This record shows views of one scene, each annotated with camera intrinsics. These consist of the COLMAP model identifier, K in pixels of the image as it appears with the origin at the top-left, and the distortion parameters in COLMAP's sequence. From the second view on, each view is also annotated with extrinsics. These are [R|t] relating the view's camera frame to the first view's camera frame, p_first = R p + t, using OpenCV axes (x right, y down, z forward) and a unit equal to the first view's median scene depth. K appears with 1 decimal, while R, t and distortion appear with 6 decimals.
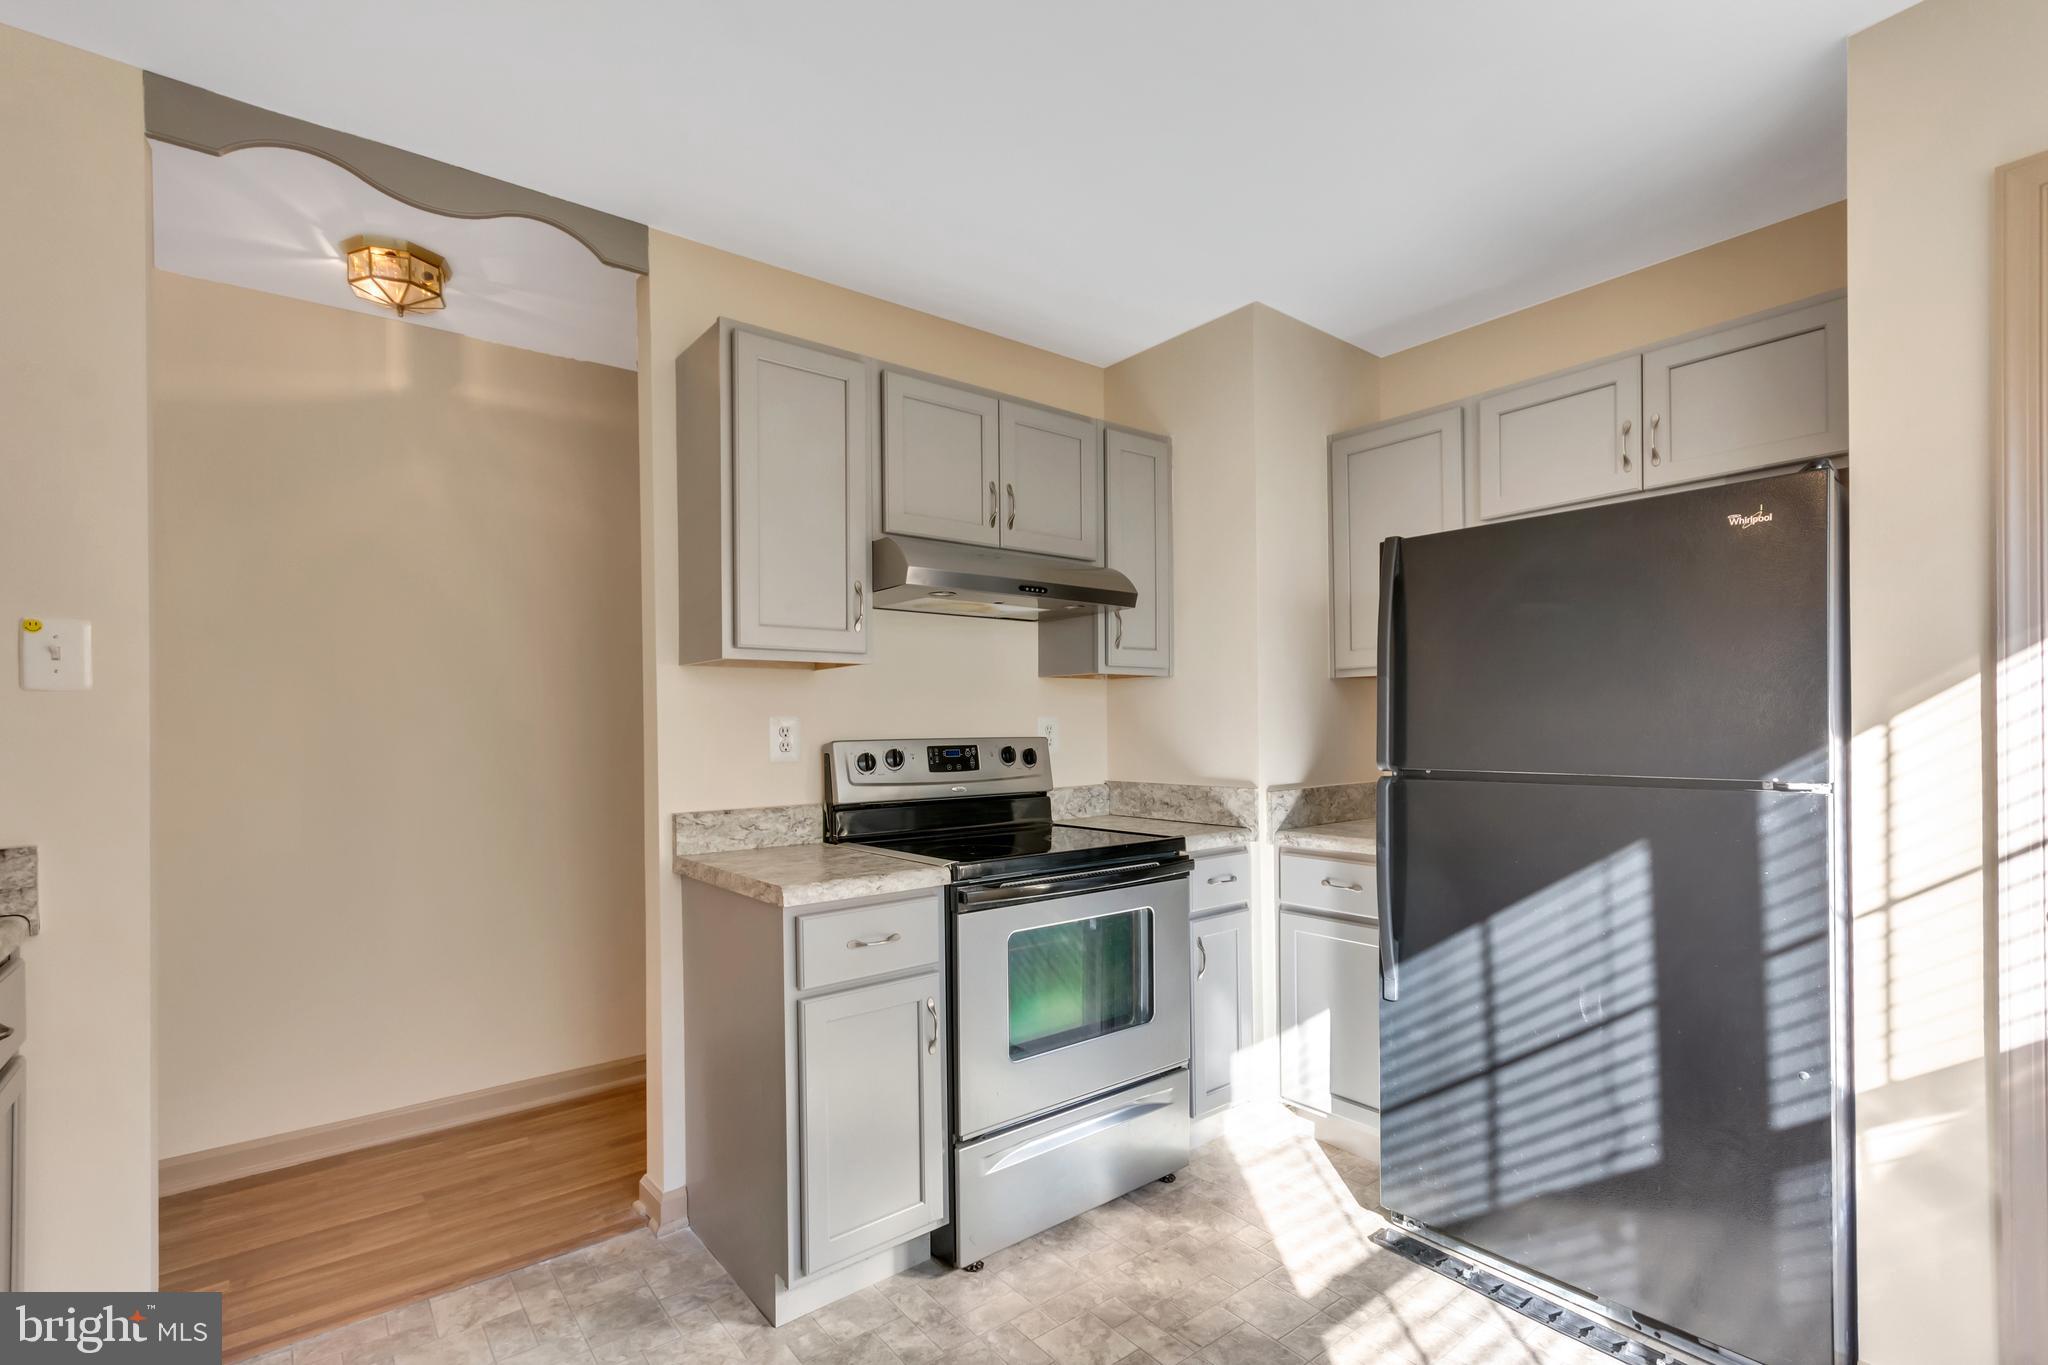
lens RADIAL K [[927.4, 0, 1032.7], [0, 927.4, 726.1], [0, 0, 1]] dist [0.005221, 0.000199]
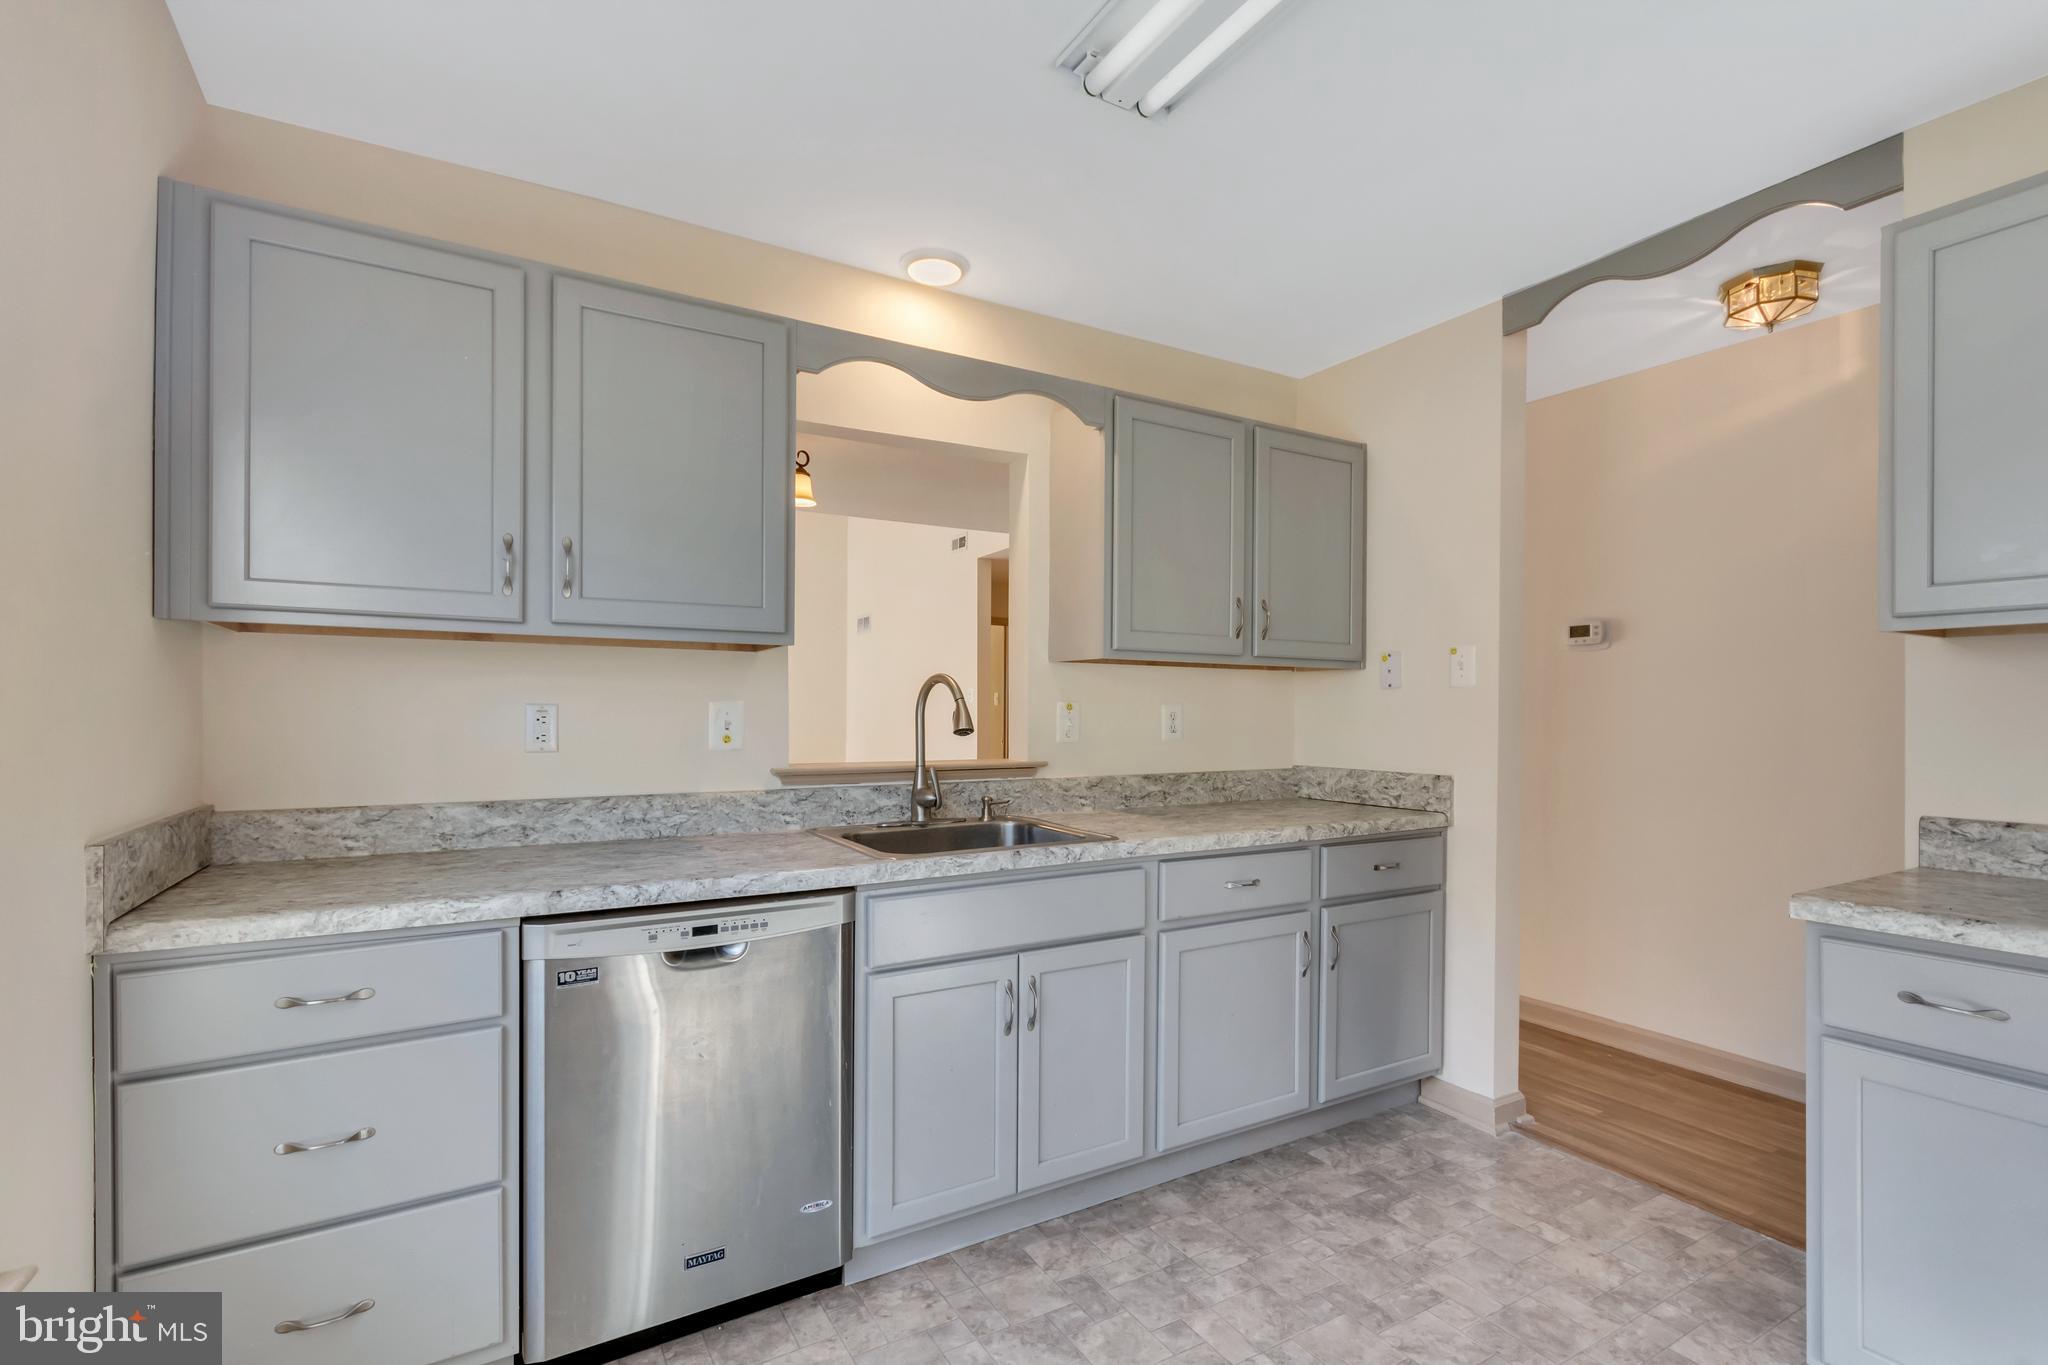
lens RADIAL K [[927.4, 0, 1026.3], [0, 927.4, 698.2], [0, 0, 1]] dist [0.005221, 0.000199]
pose [[-0.141121, -0.004105, -0.989984, 0.495671], [-0.002149, 0.999990, -0.003840, -0.006163], [0.989990, 0.001585, -0.141129, 0.282012]]
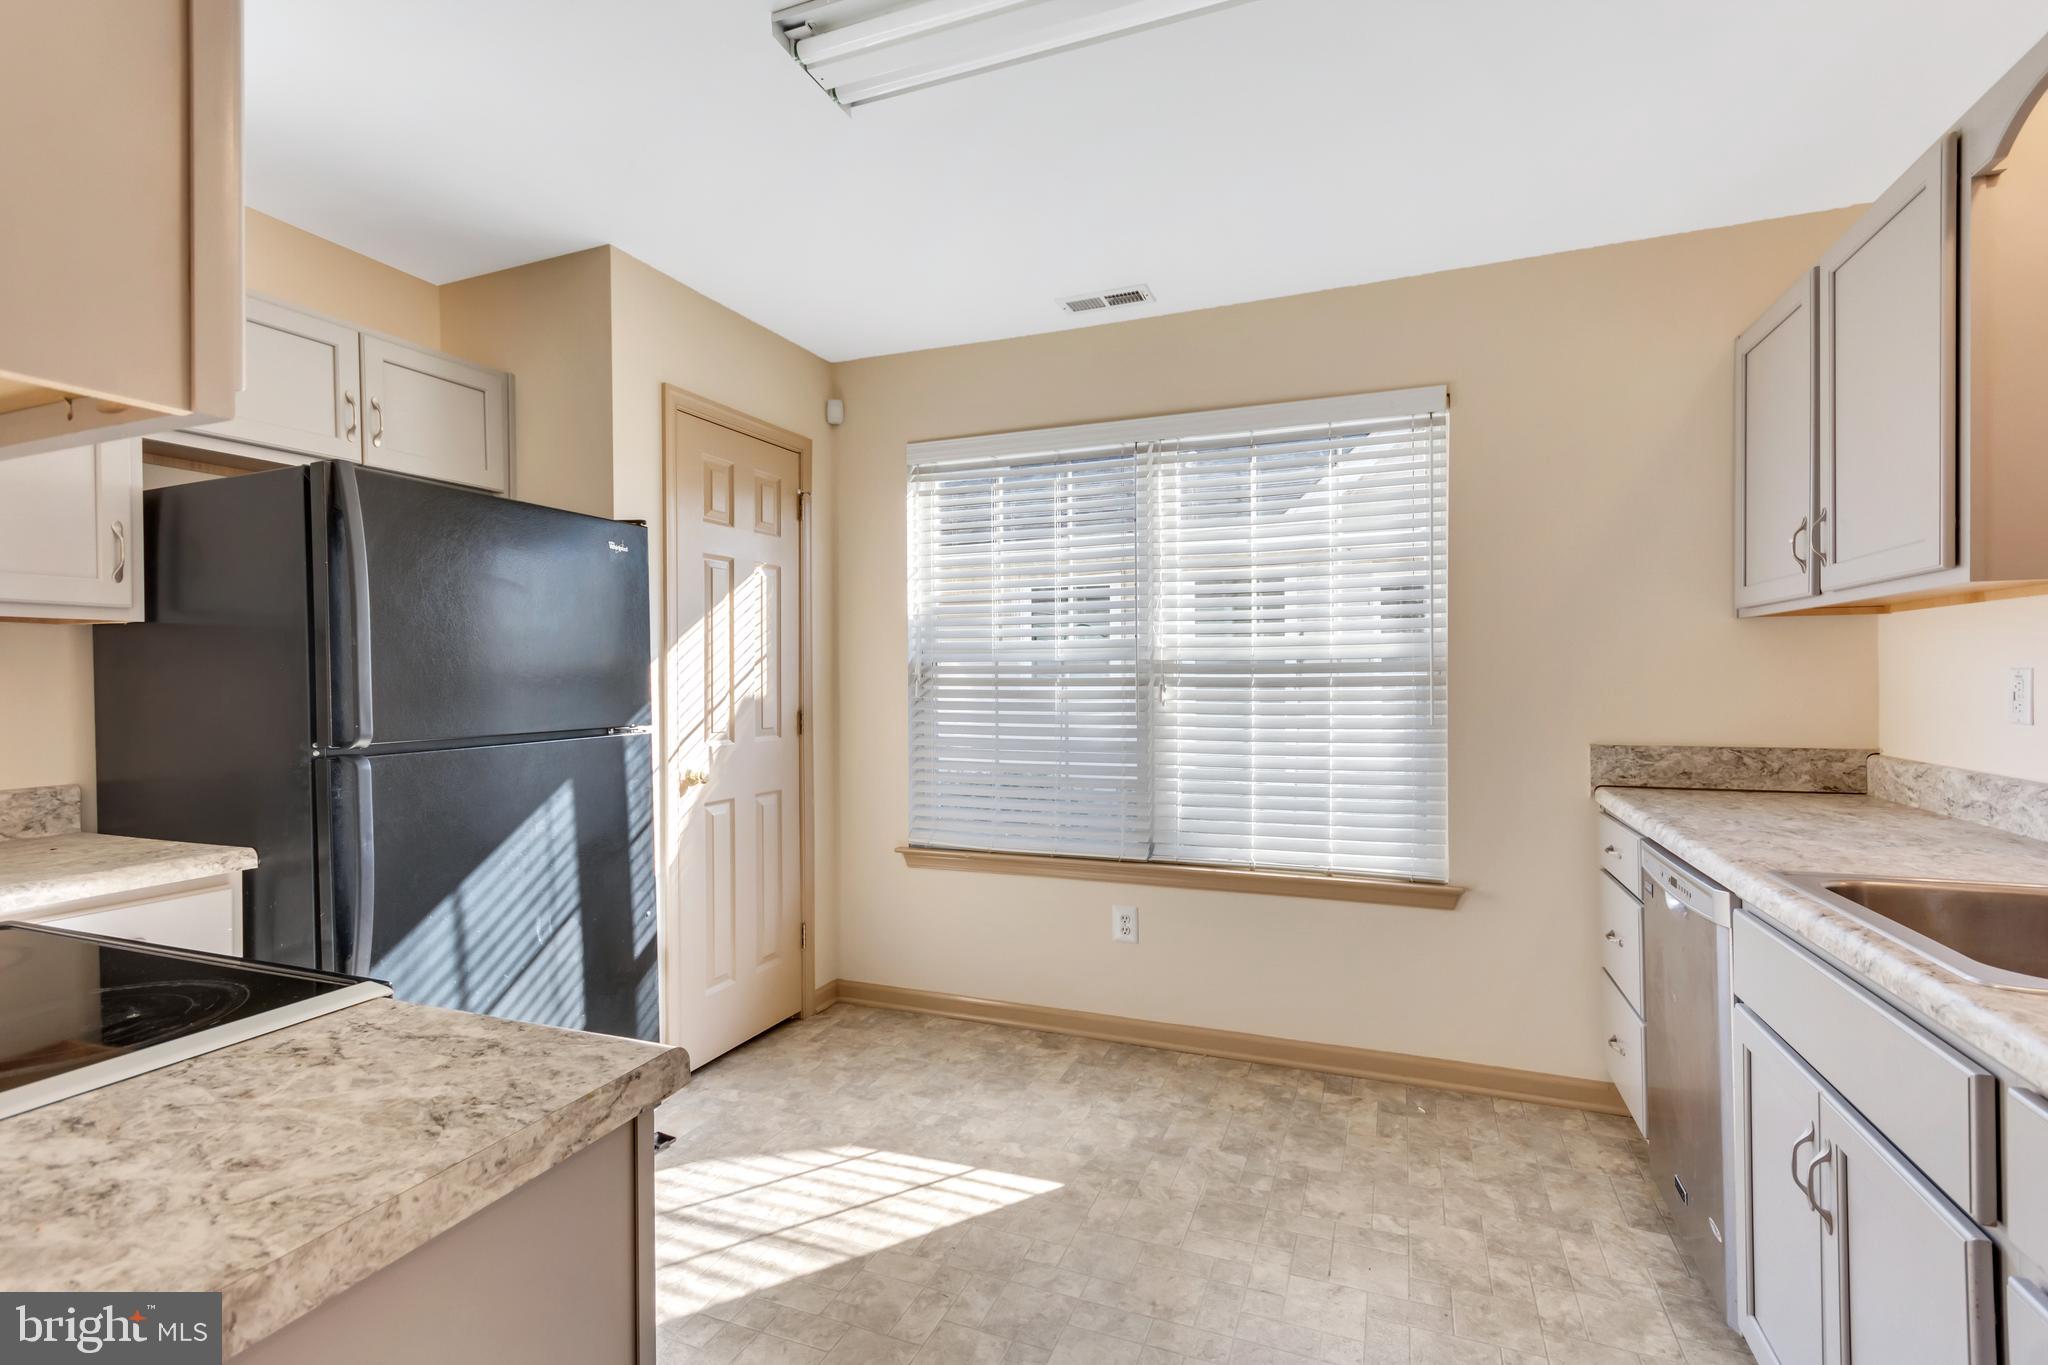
lens RADIAL K [[927.4, 0, 1028.2], [0, 927.4, 685.5], [0, 0, 1]] dist [0.005221, 0.000199]
pose [[-0.501157, 0.008677, 0.865313, -0.840773], [0.013587, 0.999905, -0.002157, 0.005210], [-0.865250, 0.010676, -0.501227, 1.224023]]
